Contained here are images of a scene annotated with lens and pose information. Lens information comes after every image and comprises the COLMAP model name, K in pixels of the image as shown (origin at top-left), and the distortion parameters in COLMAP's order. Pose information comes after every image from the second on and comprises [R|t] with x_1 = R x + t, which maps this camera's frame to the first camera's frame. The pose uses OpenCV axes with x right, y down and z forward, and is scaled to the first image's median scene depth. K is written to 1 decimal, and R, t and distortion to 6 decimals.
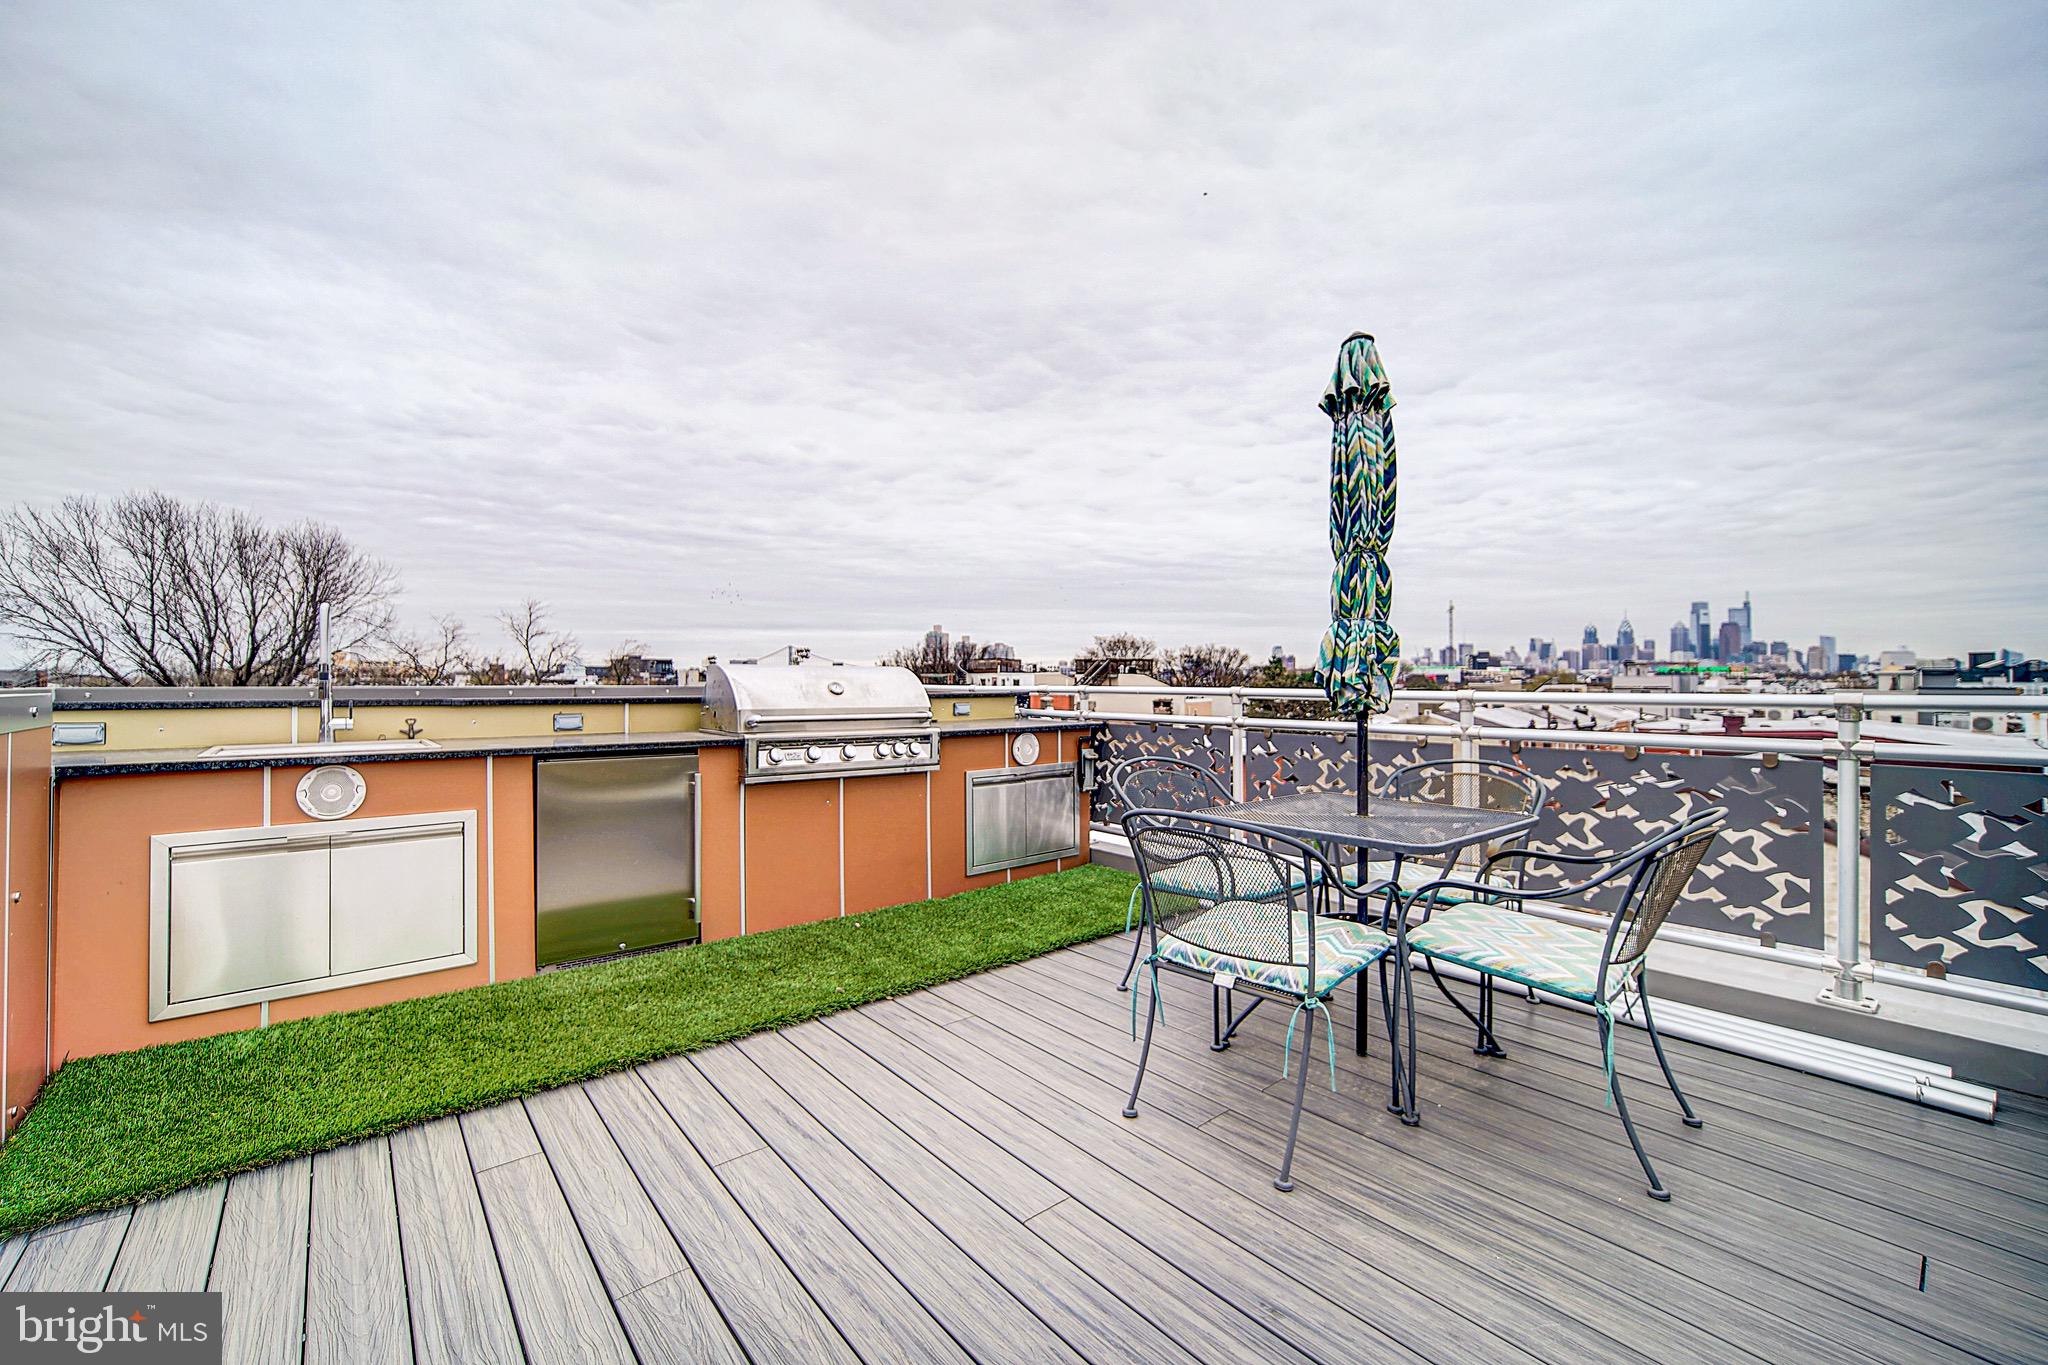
lens RADIAL K [[768.1, 0, 955.9], [0, 768.1, 682.4], [0, 0, 1]] dist [0.000131, 0.004727]
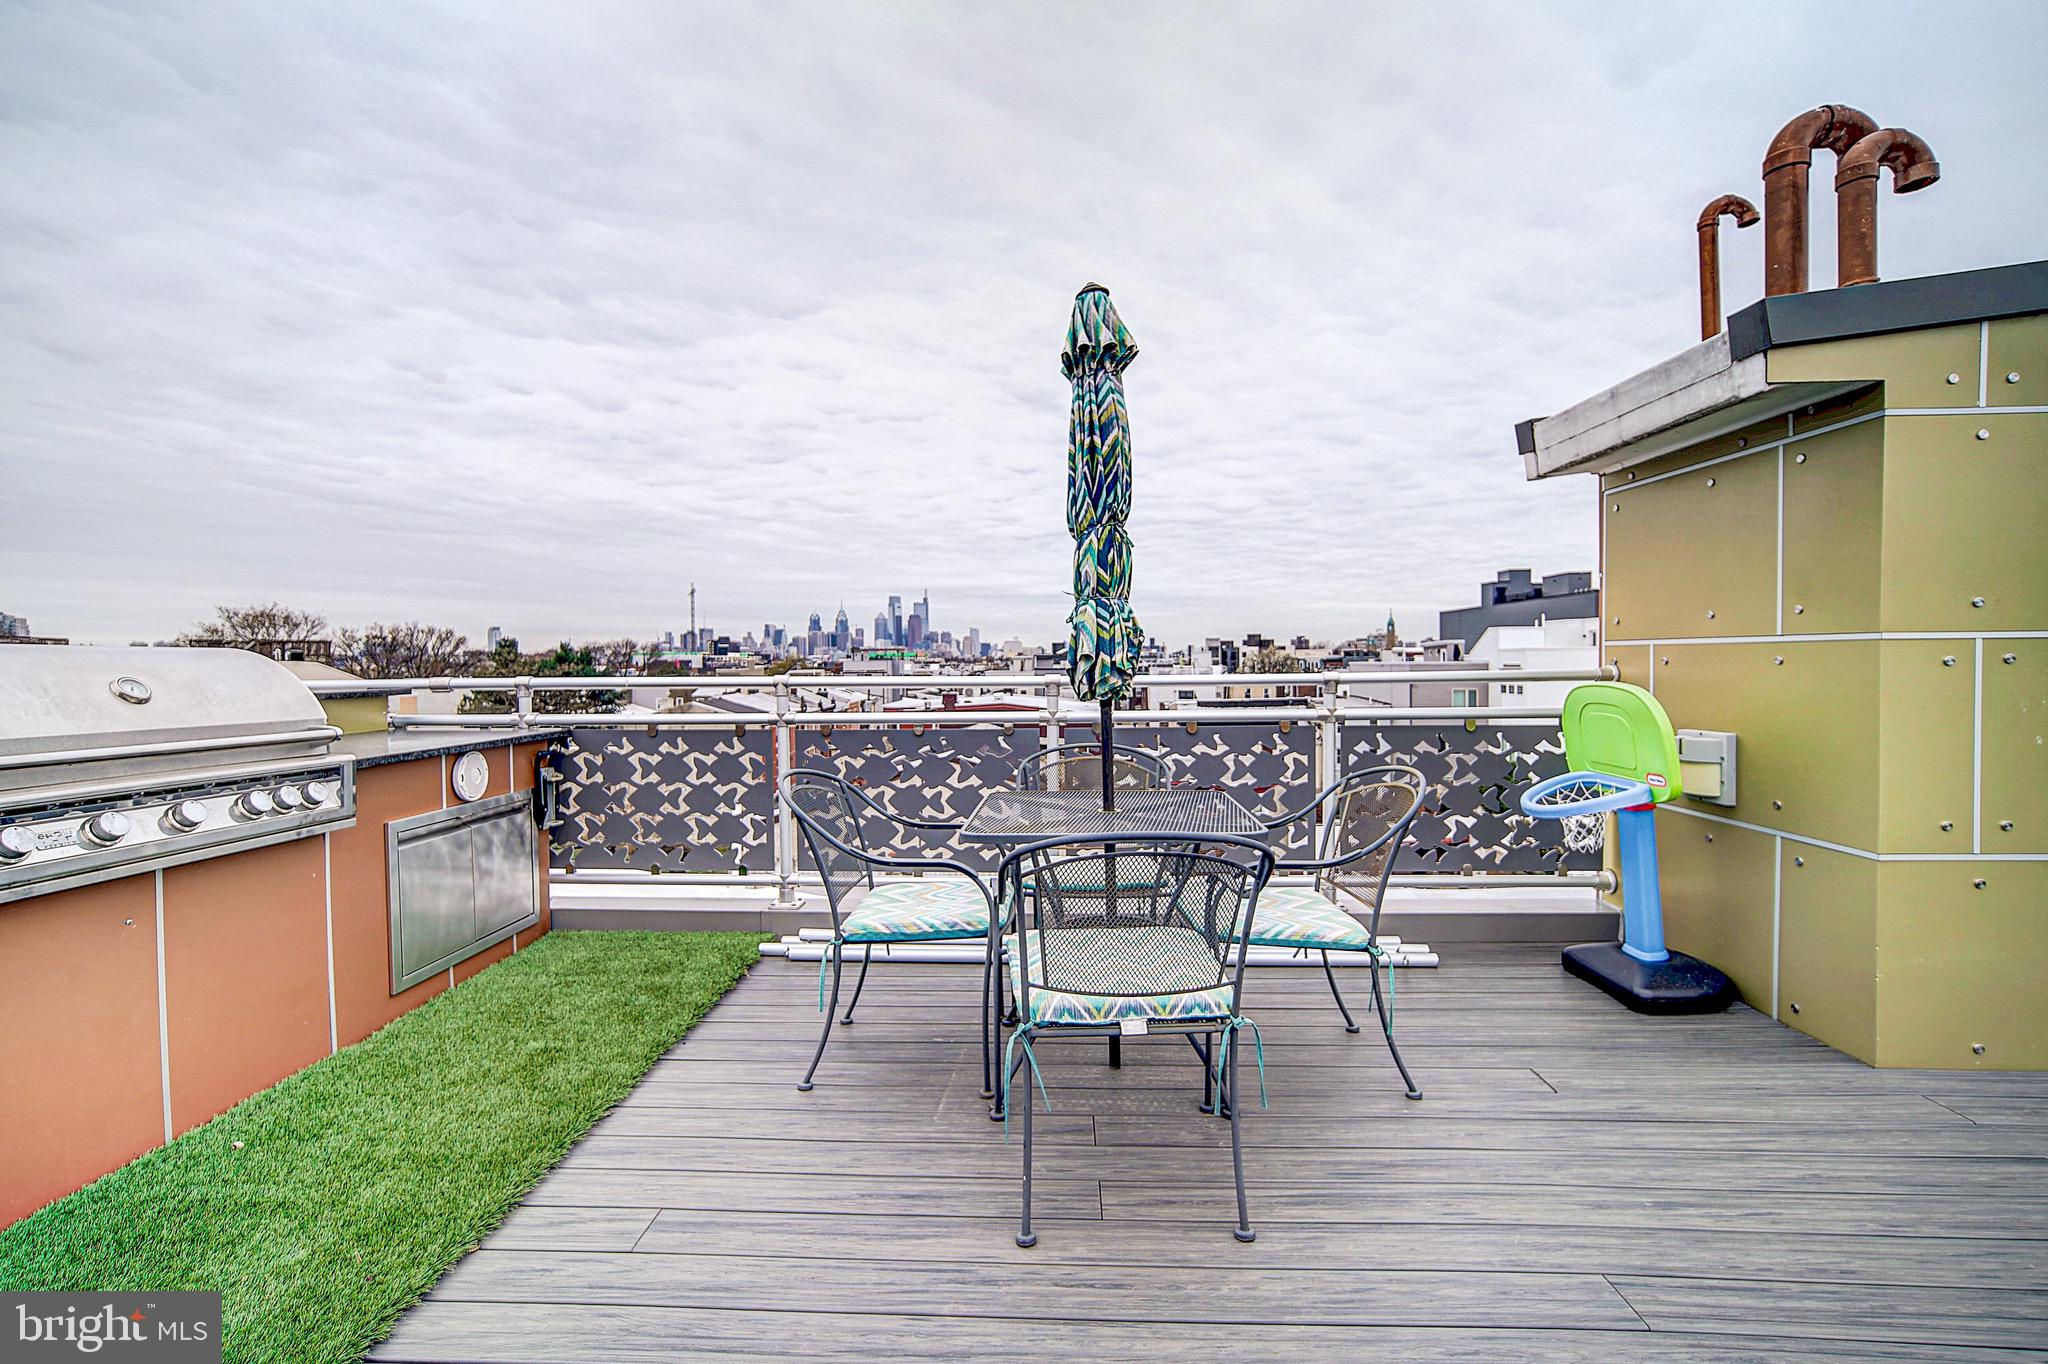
lens RADIAL K [[919.5, 0, 1024.0], [0, 919.5, 682.0], [0, 0, 1]] dist [-0.017596, 0.022054]
pose [[0.687664, -0.020147, 0.725749, -0.244804], [0.009973, 0.999783, 0.018305, -0.002154], [-0.725961, -0.005350, 0.687716, 0.225484]]
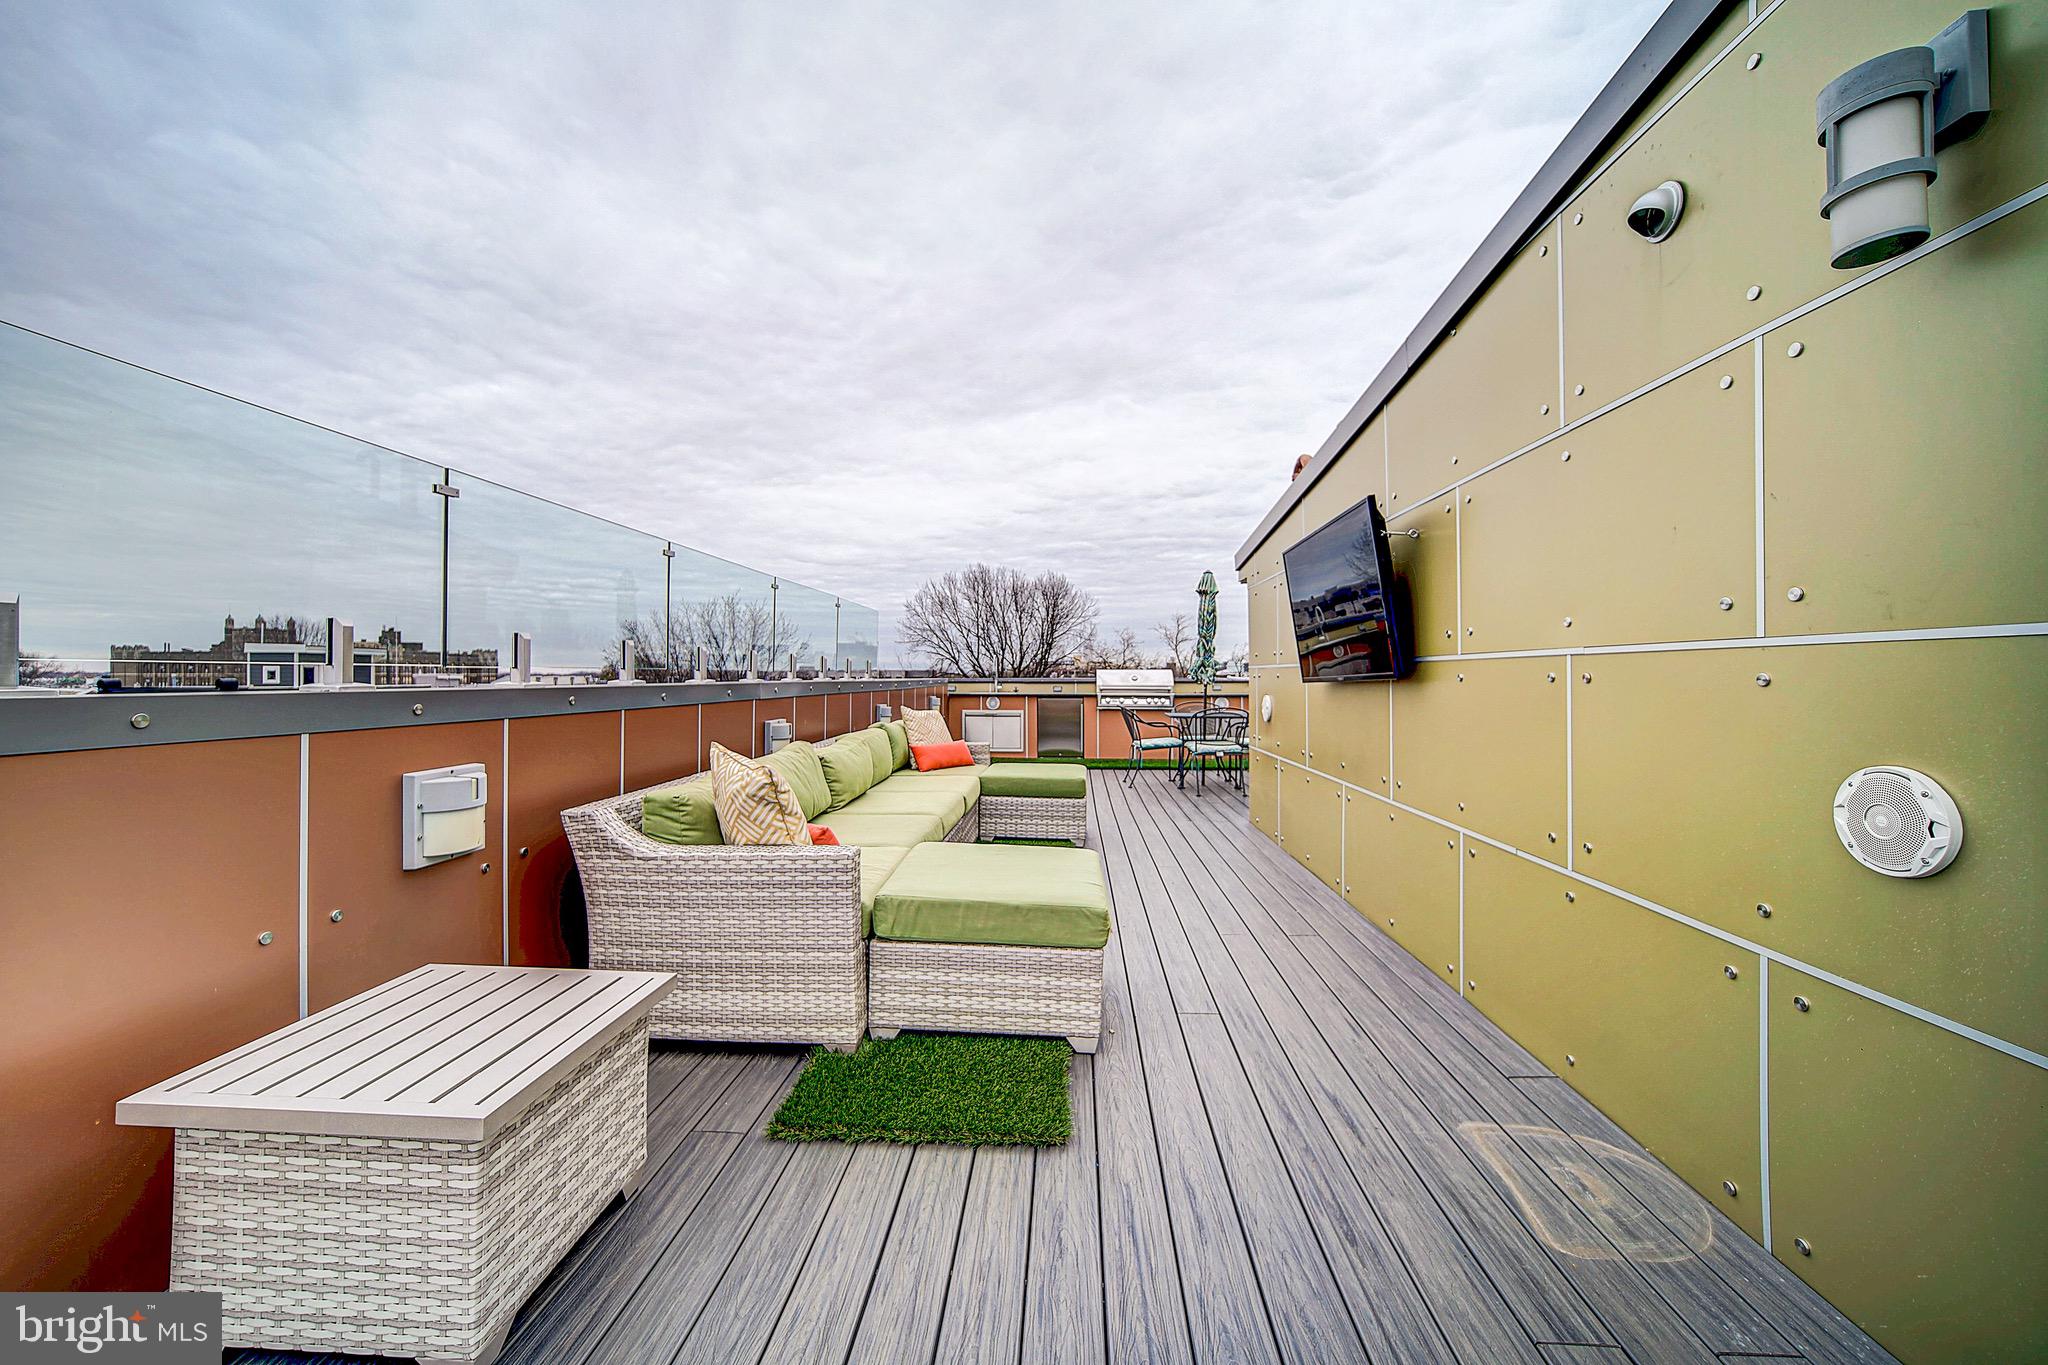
lens RADIAL K [[817.9, 0, 1033.4], [0, 817.9, 674.4], [0, 0, 1]] dist [-0.052916, 0.026241]
pose [[0.735517, -0.005955, -0.677481, 1.821787], [0.003803, 0.999982, -0.004661, 0.009074], [0.677496, 0.000852, 0.735526, -1.628629]]
